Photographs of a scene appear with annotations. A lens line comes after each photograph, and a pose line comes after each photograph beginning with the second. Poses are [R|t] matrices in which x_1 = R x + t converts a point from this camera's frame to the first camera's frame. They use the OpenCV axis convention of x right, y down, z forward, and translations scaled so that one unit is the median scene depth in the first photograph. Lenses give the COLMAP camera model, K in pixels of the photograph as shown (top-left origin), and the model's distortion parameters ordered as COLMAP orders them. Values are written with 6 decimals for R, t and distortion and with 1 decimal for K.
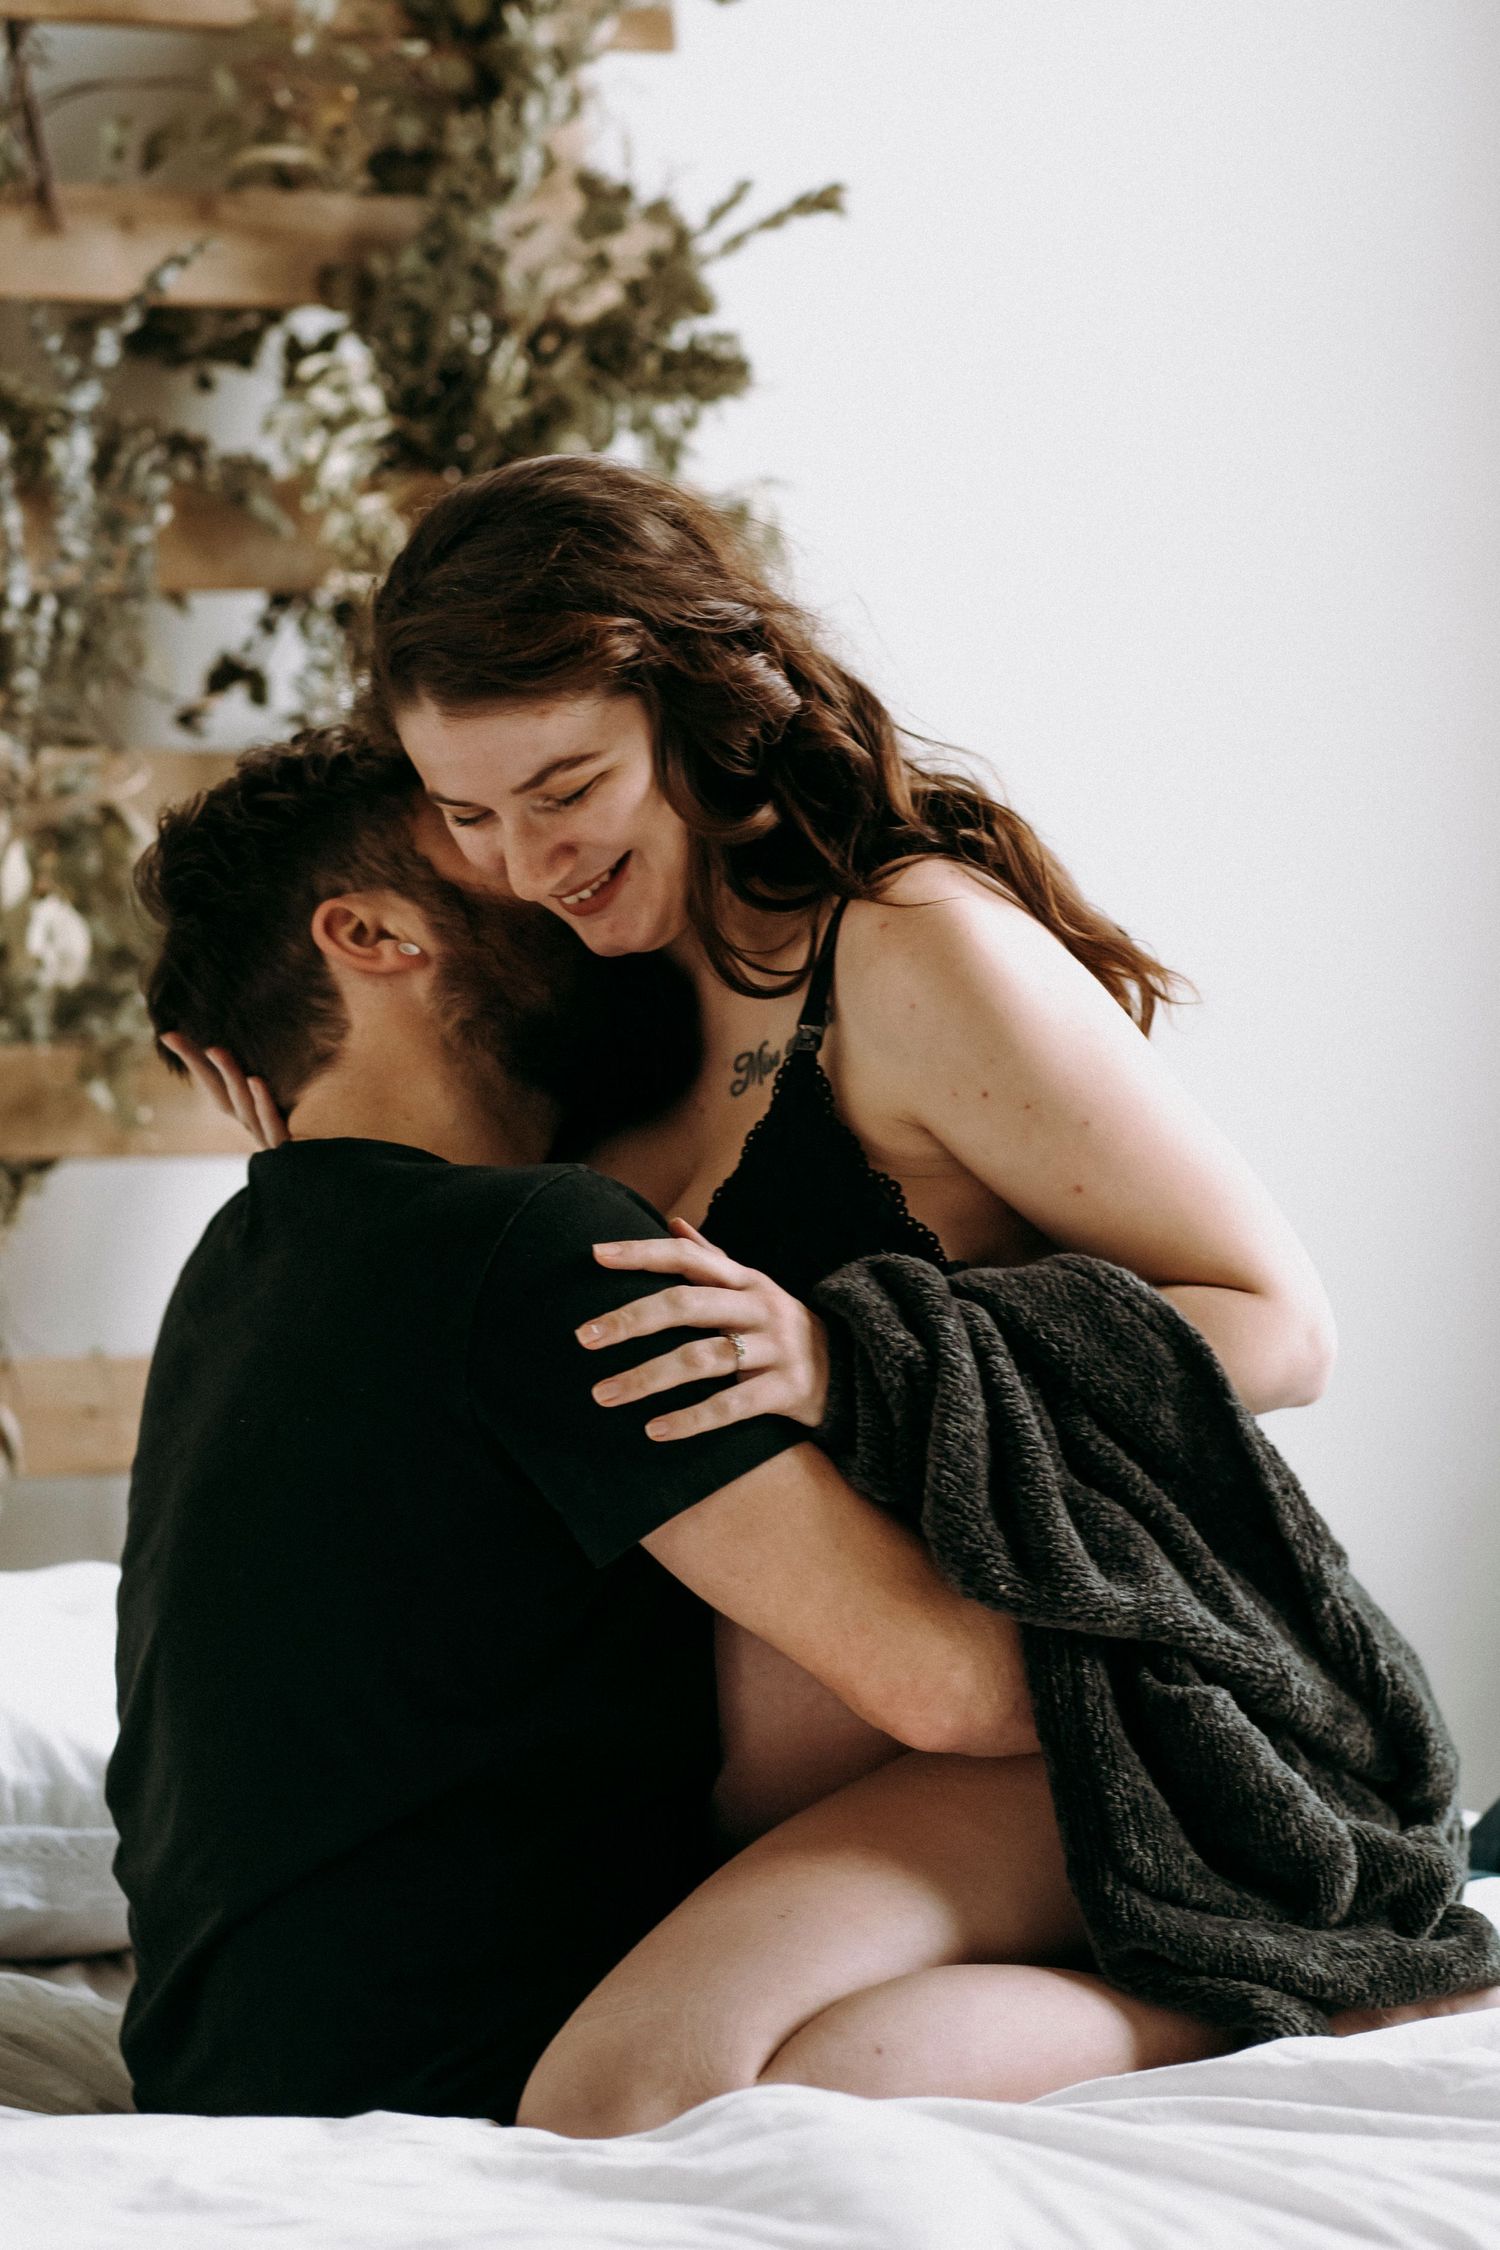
lens RADIAL K [[6747.9, 0, 765.5], [0, 6747.9, 1012.6], [0, 0, 1]] dist [-0.092005, 0.000000]
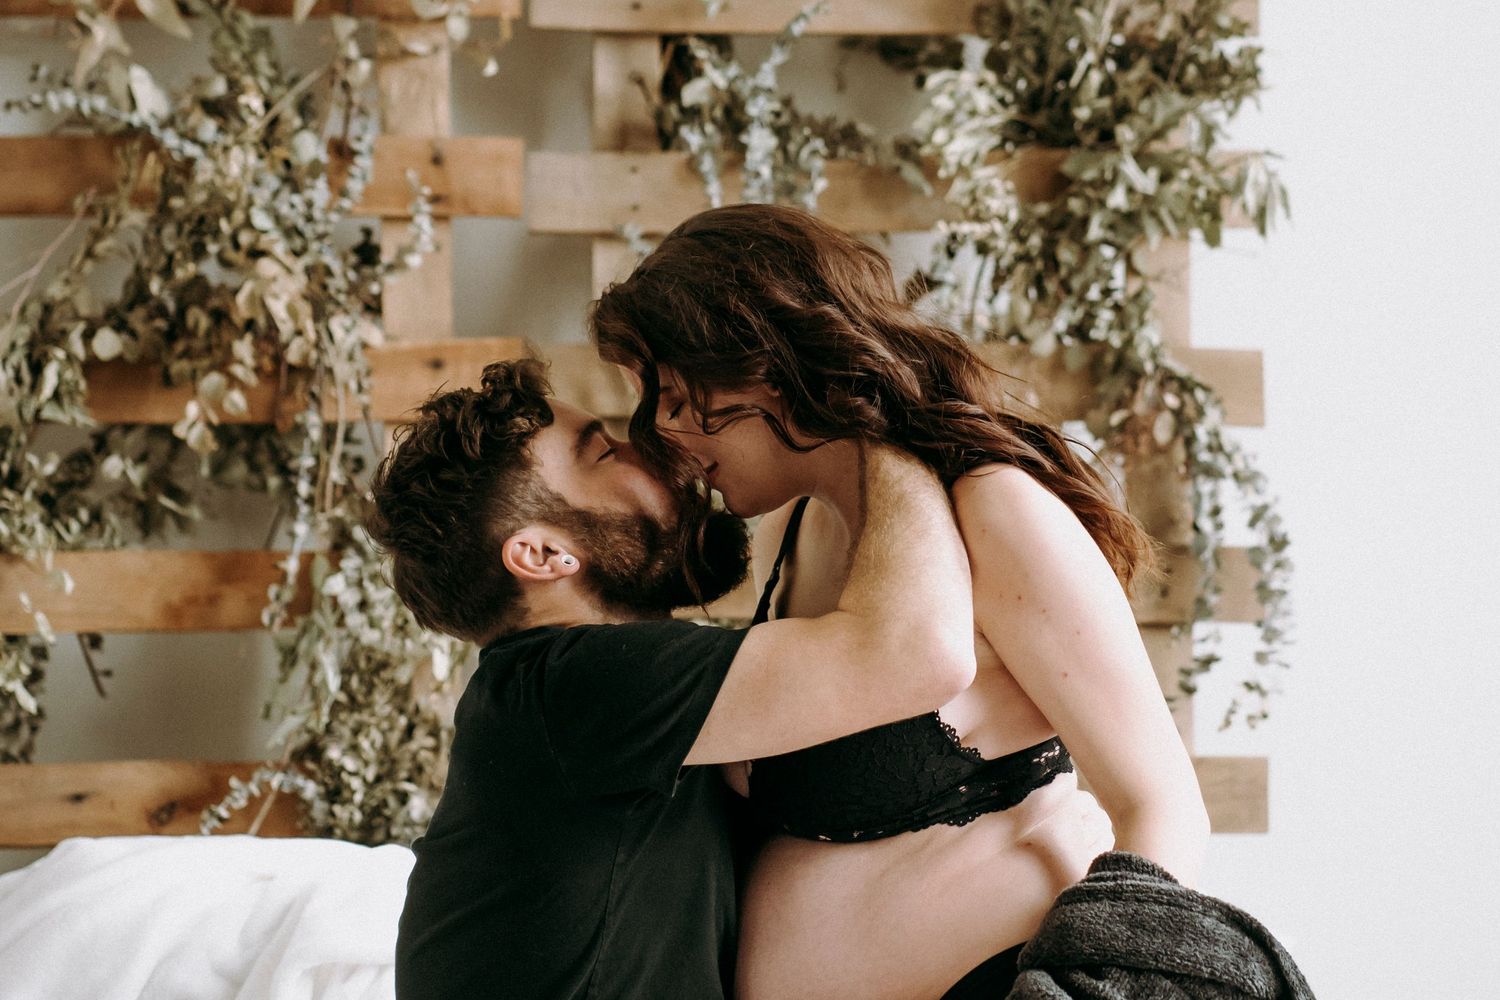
lens RADIAL K [[6033.9, 0, 805.2], [0, 6033.9, 448.2], [0, 0, 1]] dist [0.088276, 0.000000]
pose [[0.939123, 0.016666, -0.343178, 0.348927], [-0.012809, 0.999827, 0.013504, -0.032717], [0.343343, -0.008286, 0.939173, -0.234377]]
